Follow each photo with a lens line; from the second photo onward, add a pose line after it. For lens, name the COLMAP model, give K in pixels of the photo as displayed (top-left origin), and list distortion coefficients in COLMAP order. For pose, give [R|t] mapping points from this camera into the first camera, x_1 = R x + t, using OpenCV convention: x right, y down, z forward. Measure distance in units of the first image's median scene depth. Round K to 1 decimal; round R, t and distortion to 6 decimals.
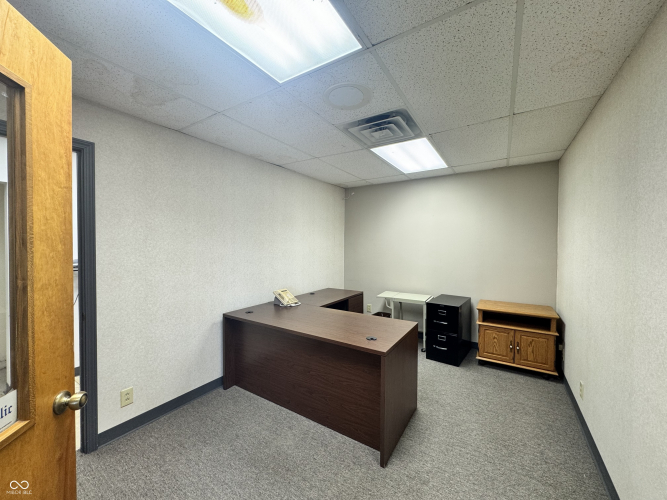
lens RADIAL K [[266.4, 0, 332.3], [0, 266.4, 248.9], [0, 0, 1]] dist [-0.004006, 0.000558]
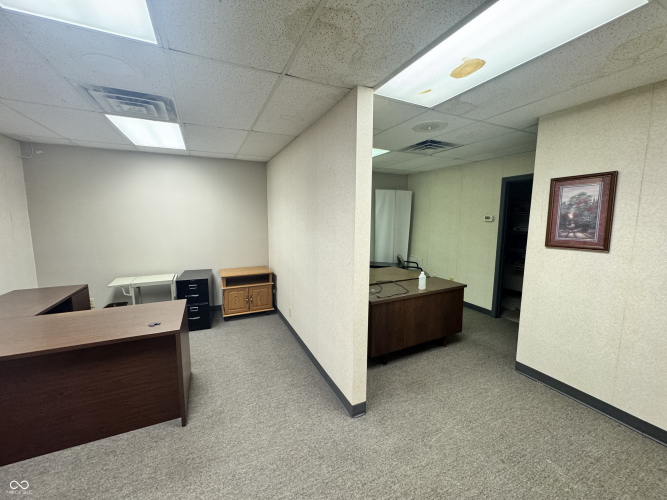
lens RADIAL K [[266.4, 0, 332.6], [0, 266.4, 248.7], [0, 0, 1]] dist [-0.004006, 0.000558]
pose [[0.527134, -0.103449, 0.843462, -0.222624], [0.011479, 0.993339, 0.114657, -0.041223], [-0.849704, -0.050757, 0.524811, -0.068418]]
